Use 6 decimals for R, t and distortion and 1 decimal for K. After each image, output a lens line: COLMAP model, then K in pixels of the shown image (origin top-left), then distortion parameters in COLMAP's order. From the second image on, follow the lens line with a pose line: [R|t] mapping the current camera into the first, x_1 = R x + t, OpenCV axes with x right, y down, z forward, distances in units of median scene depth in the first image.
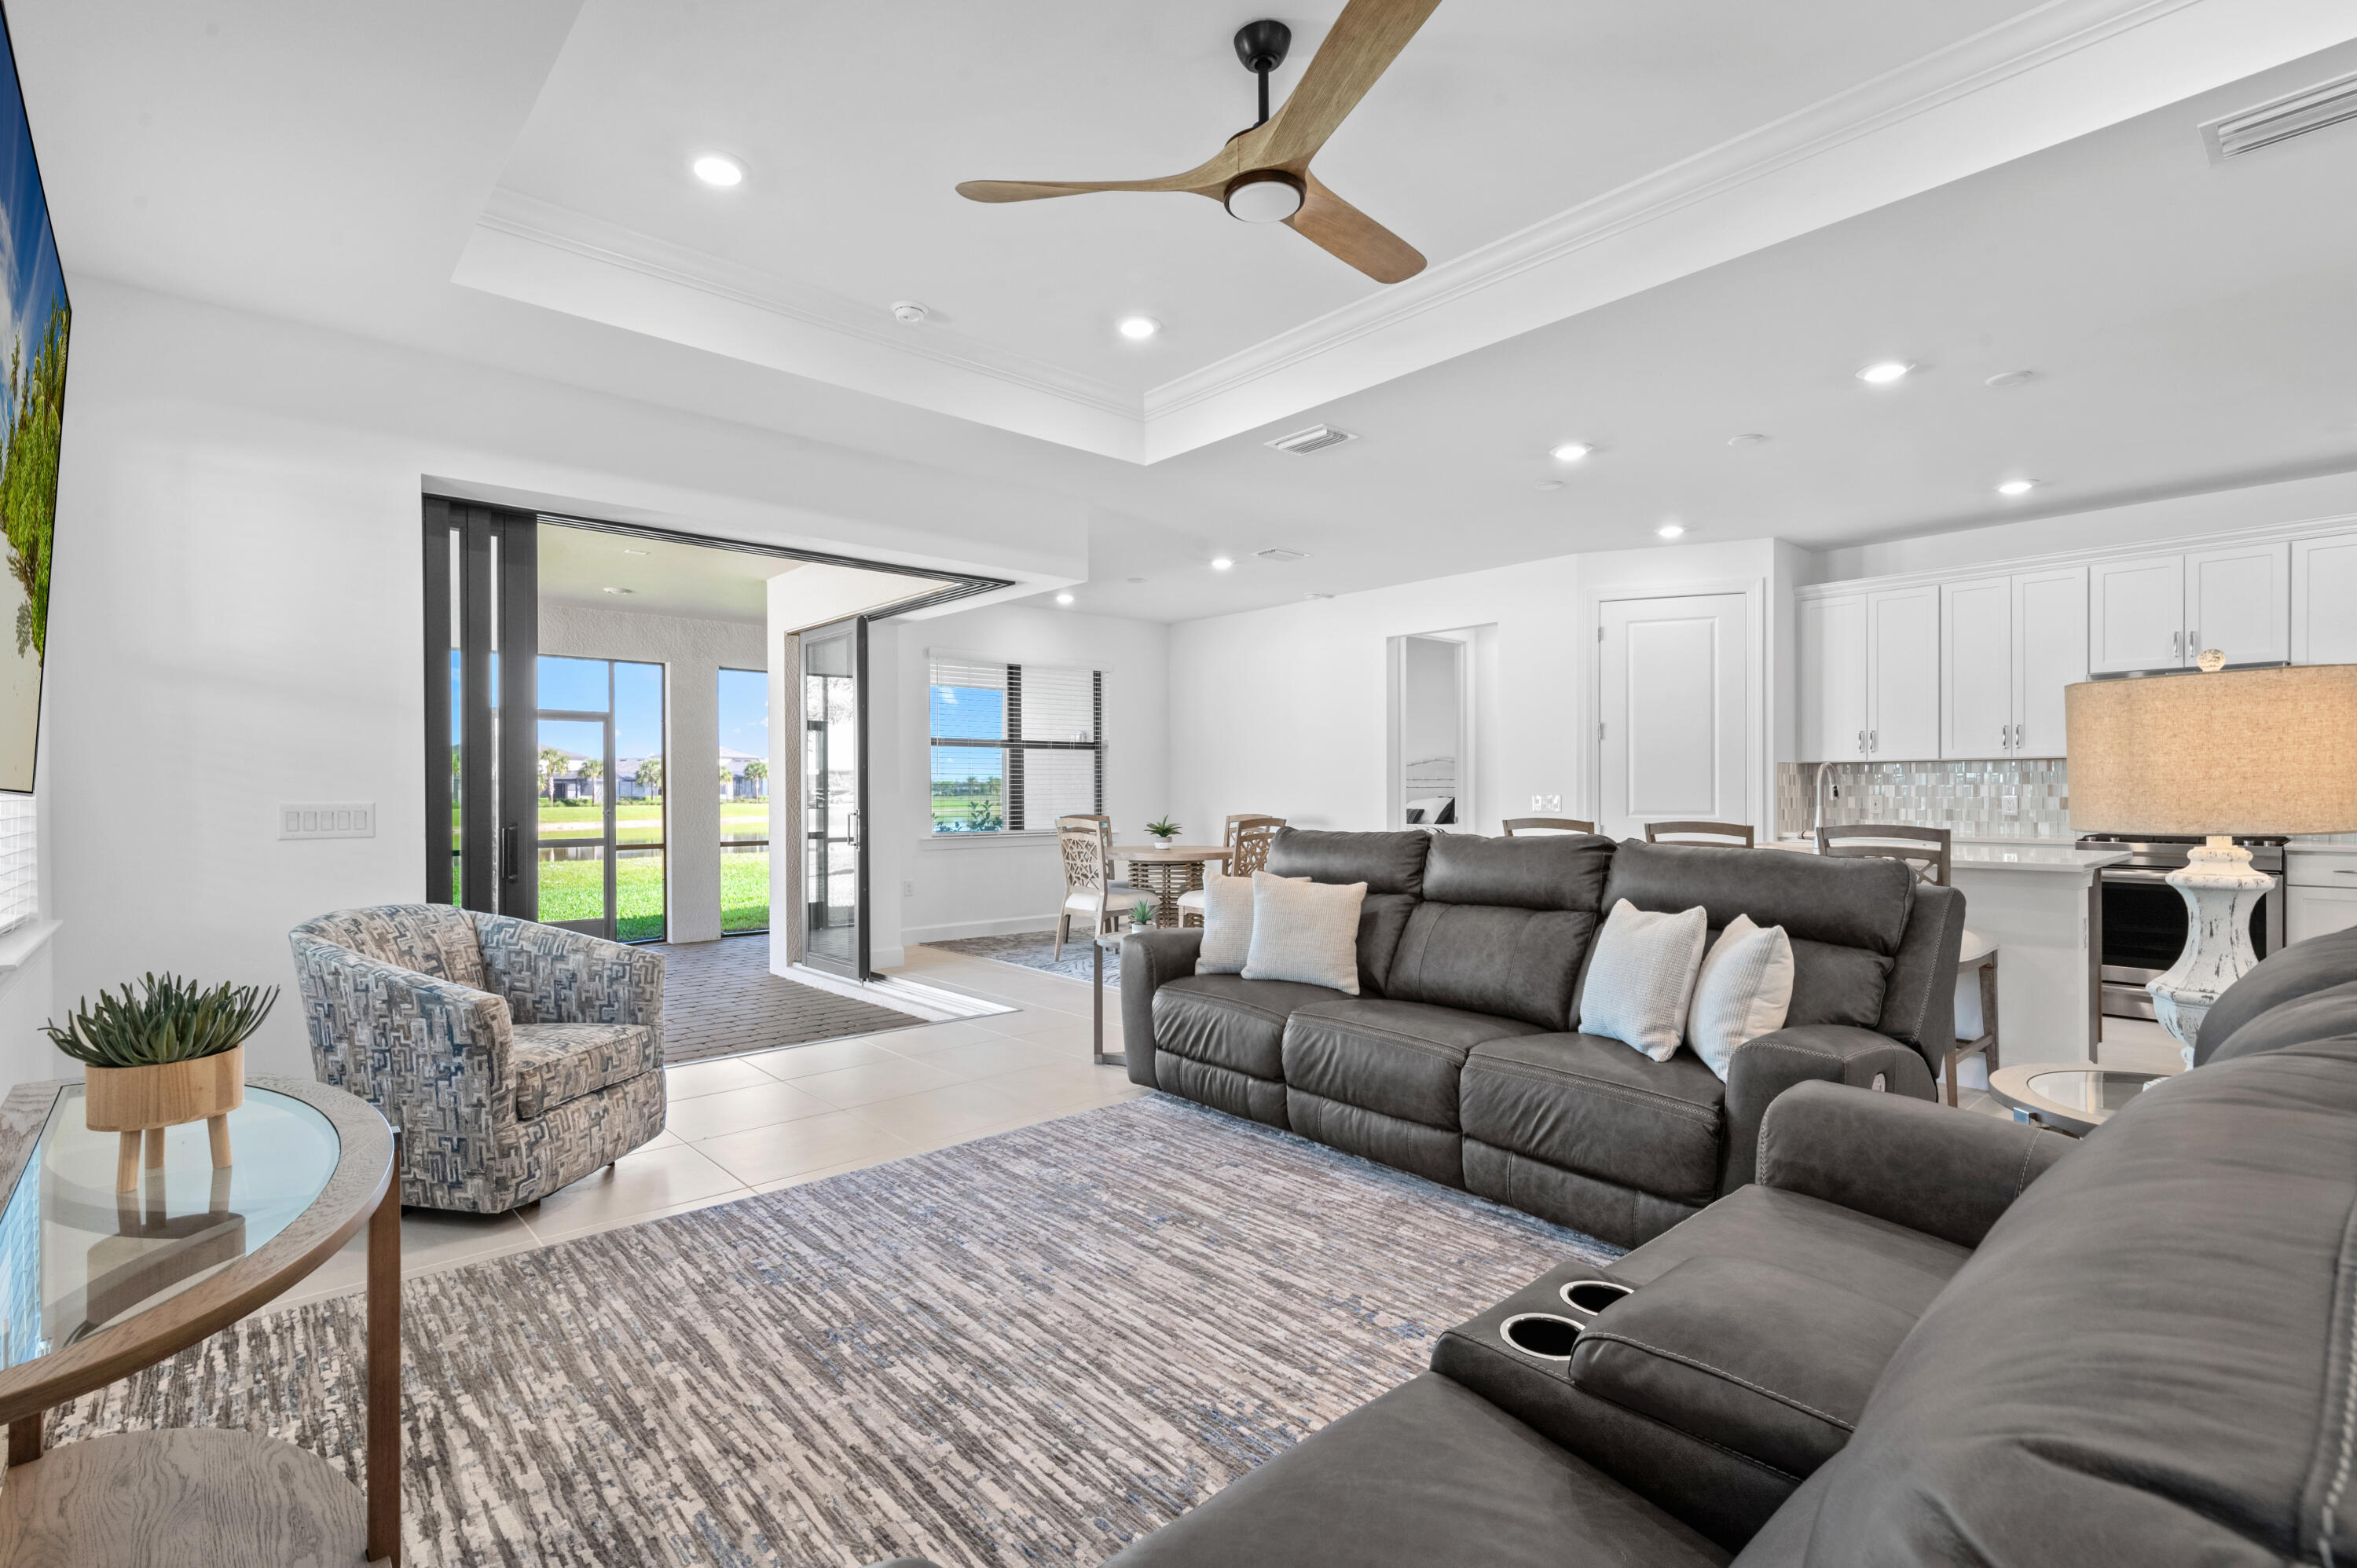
lens RADIAL K [[1082.9, 0, 1178.5], [0, 1082.9, 784.0], [0, 0, 1]] dist [-0.001012, -0.000468]
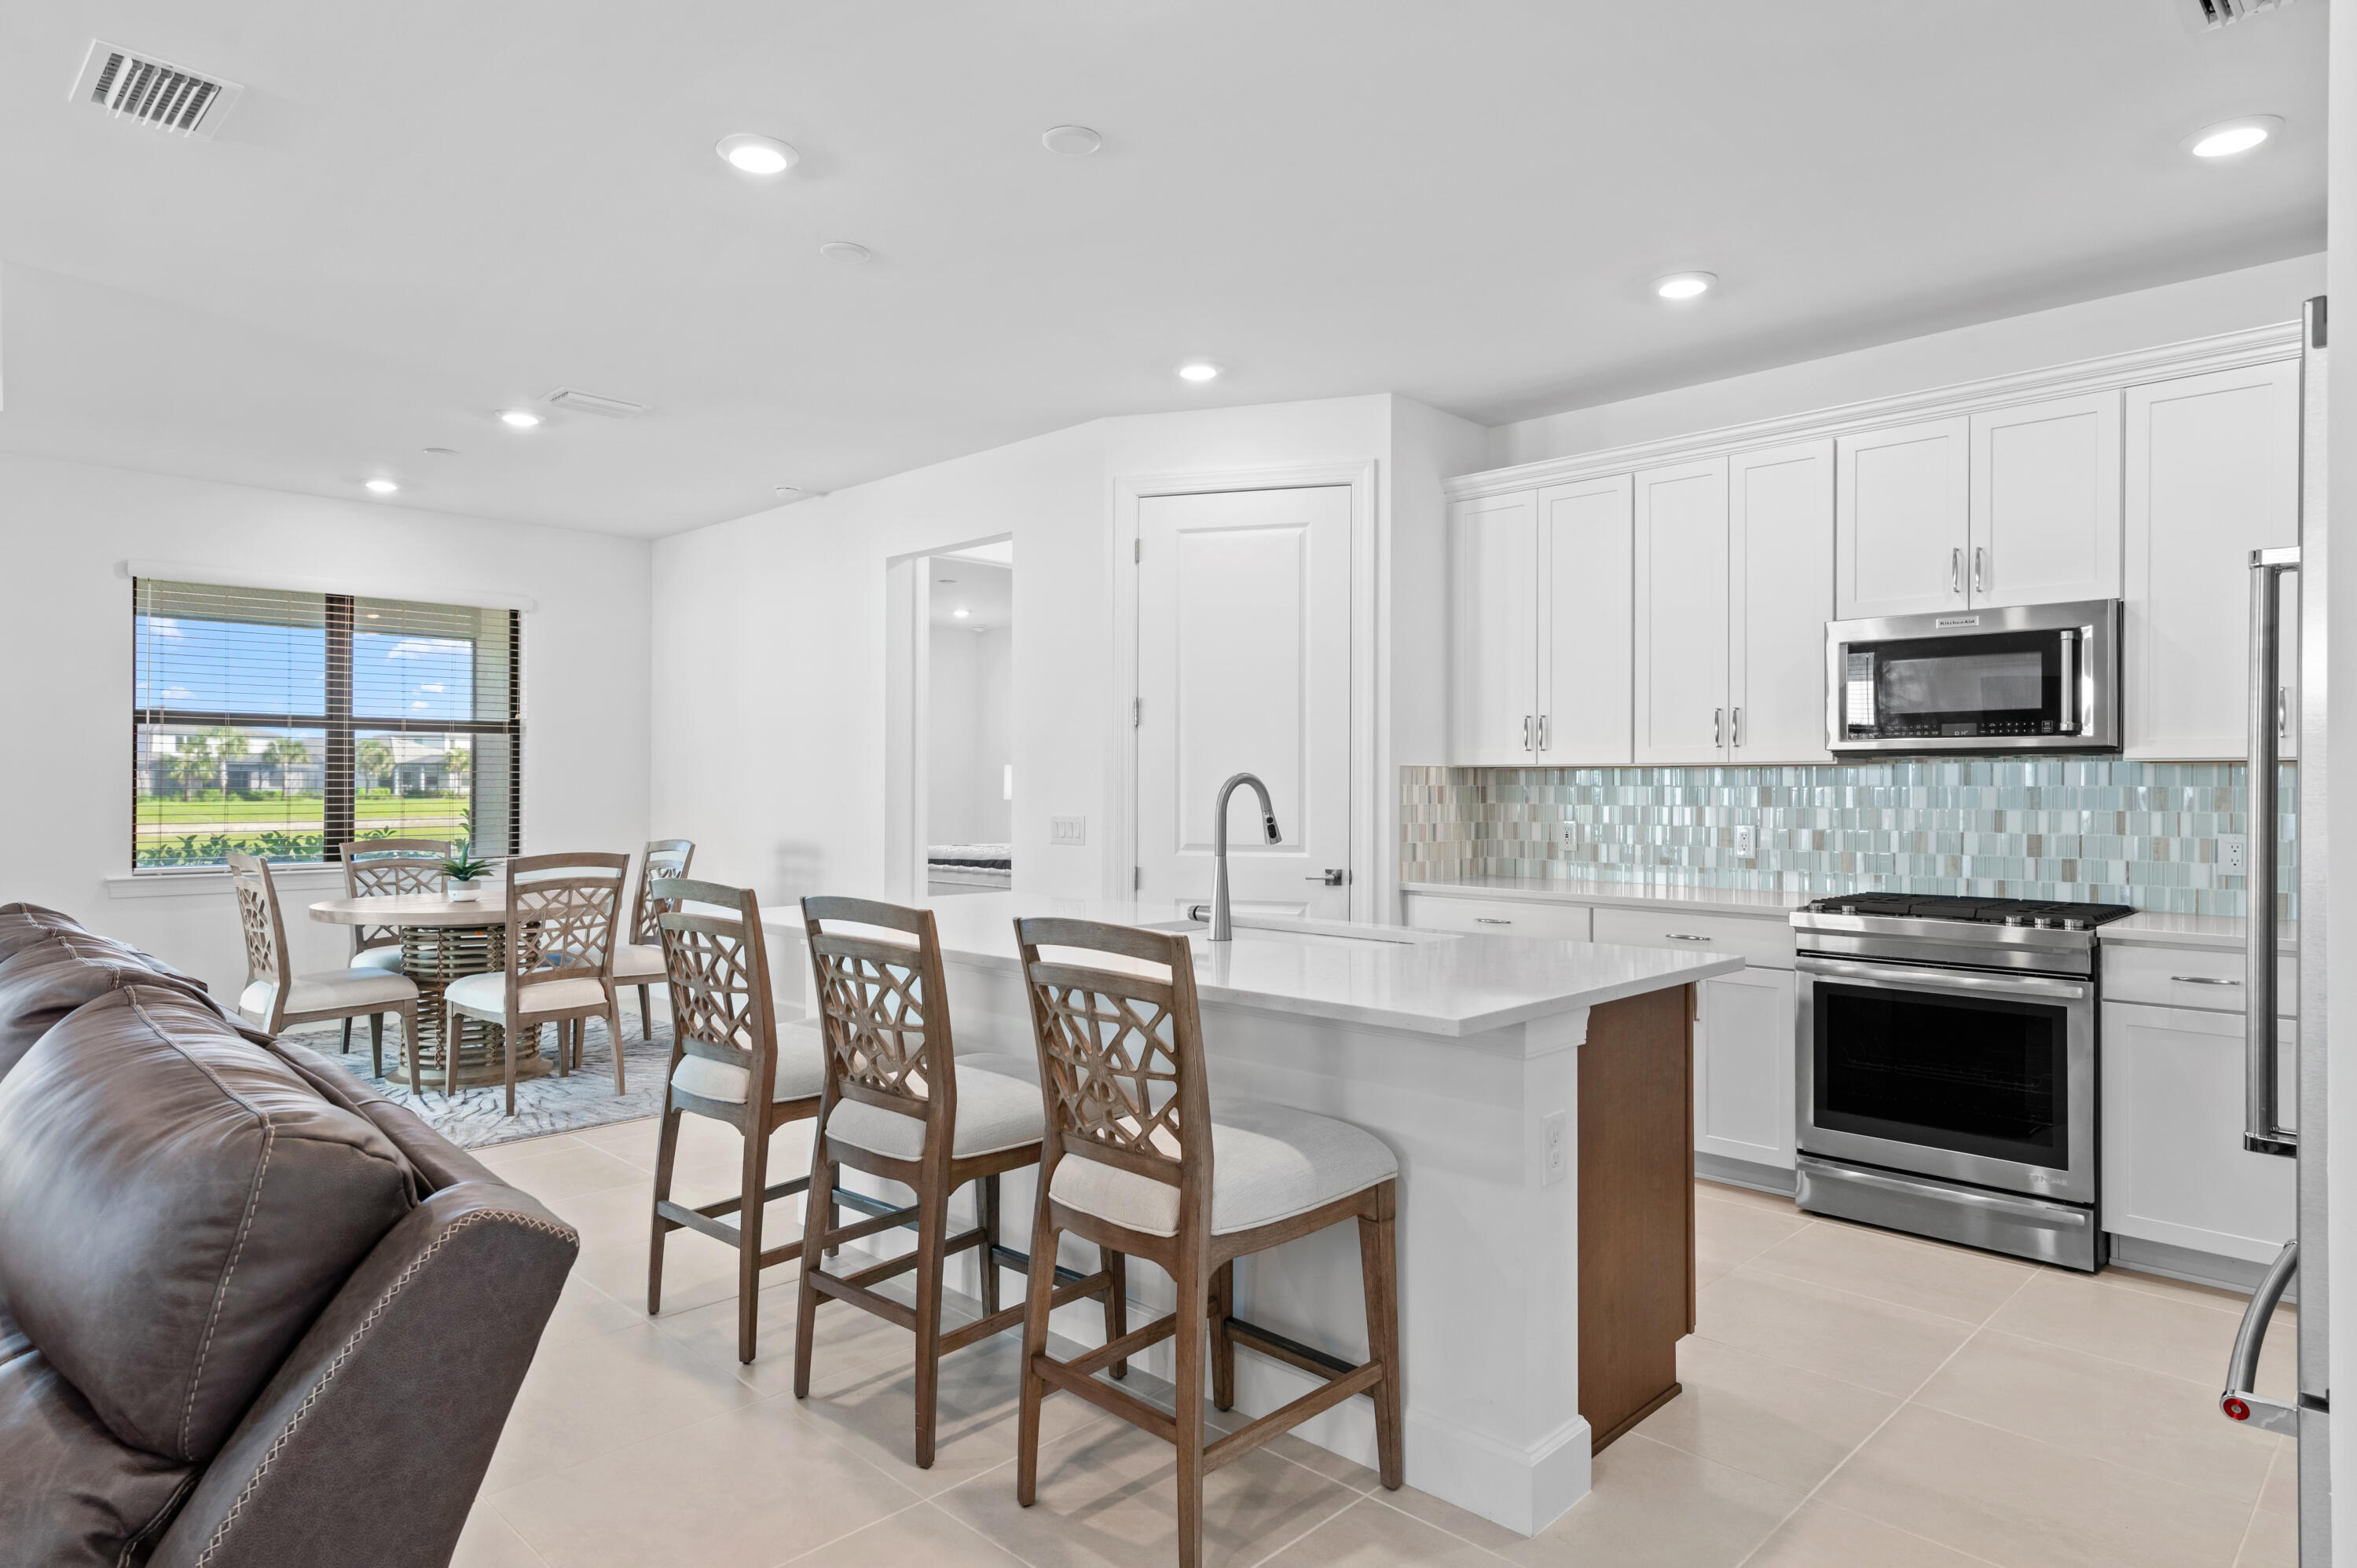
lens RADIAL K [[1355.5, 0, 1178.5], [0, 1355.5, 784.0], [0, 0, 1]] dist [0.004302, 0.000729]
pose [[0.997269, 0.008733, 0.073342, 0.375862], [-0.009038, 0.999952, 0.003837, -0.011880], [-0.073305, -0.004490, 0.997299, 0.254700]]
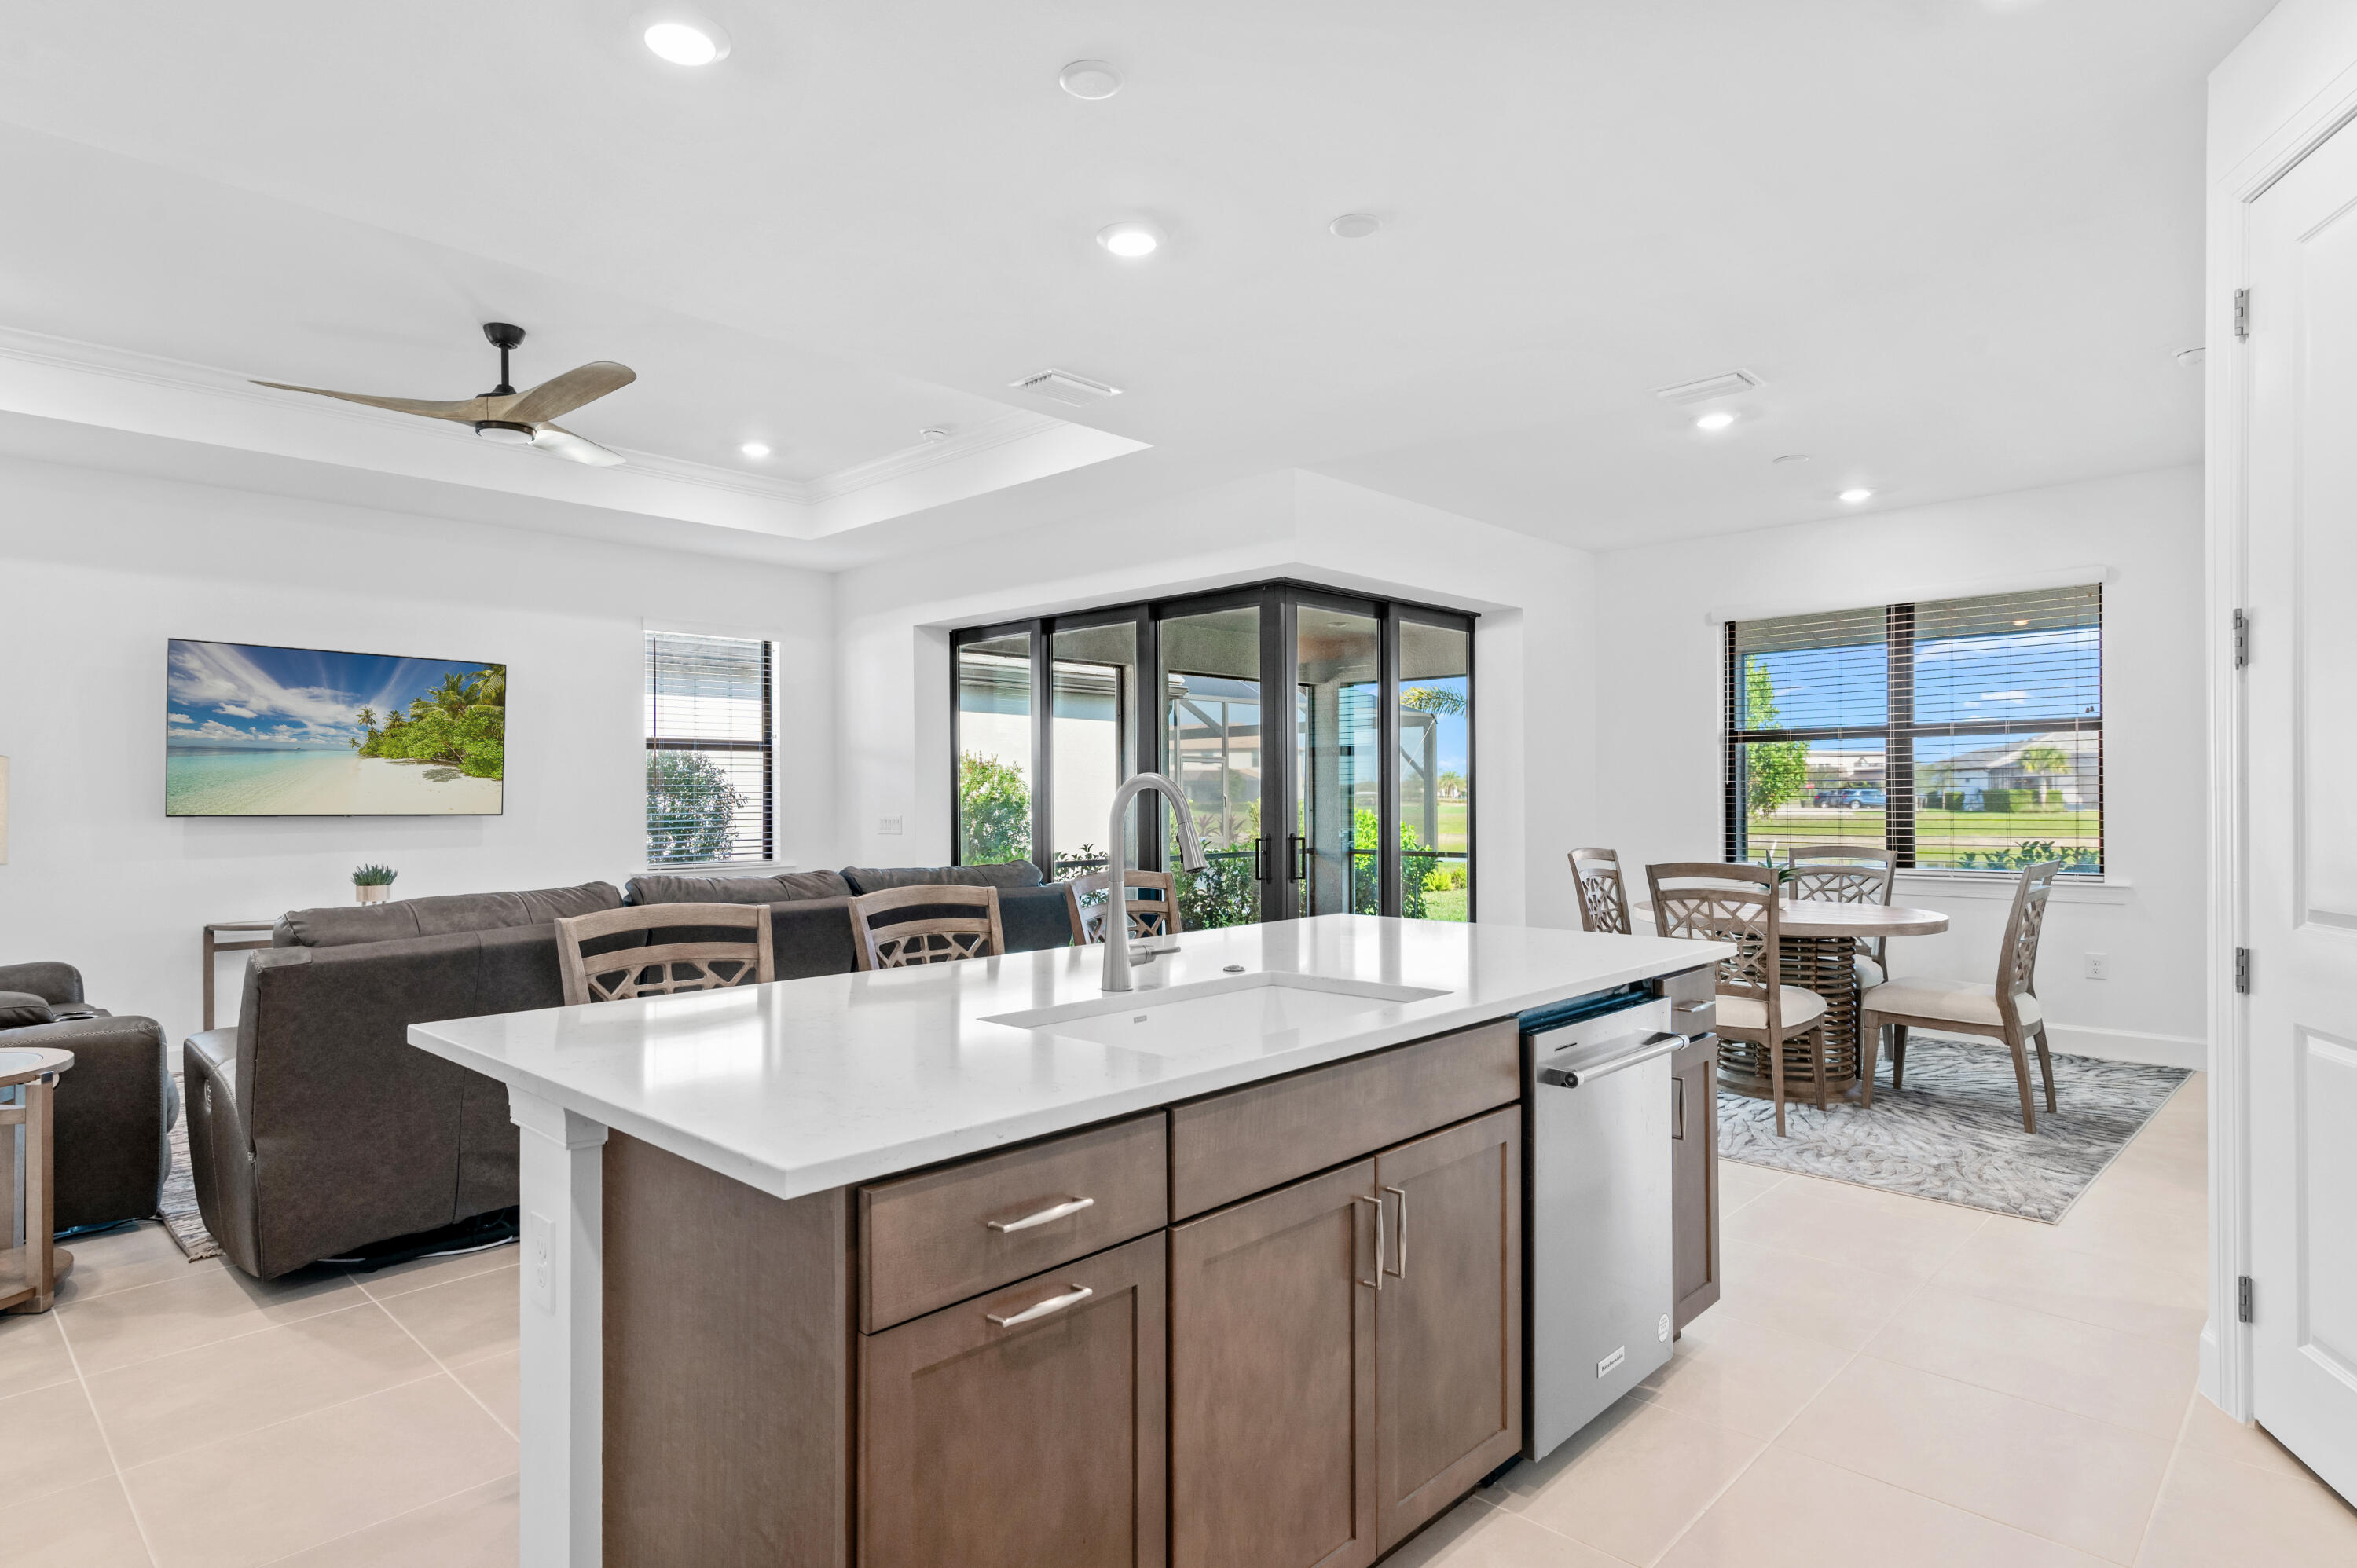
lens RADIAL K [[1227.4, 0, 1178.5], [0, 1227.4, 784.0], [0, 0, 1]] dist [0.001209, 0.000153]
pose [[0.066365, 0.001353, -0.997795, 0.734915], [0.000358, 0.999999, 0.001380, -0.009767], [0.997795, -0.000449, 0.066364, 0.729950]]
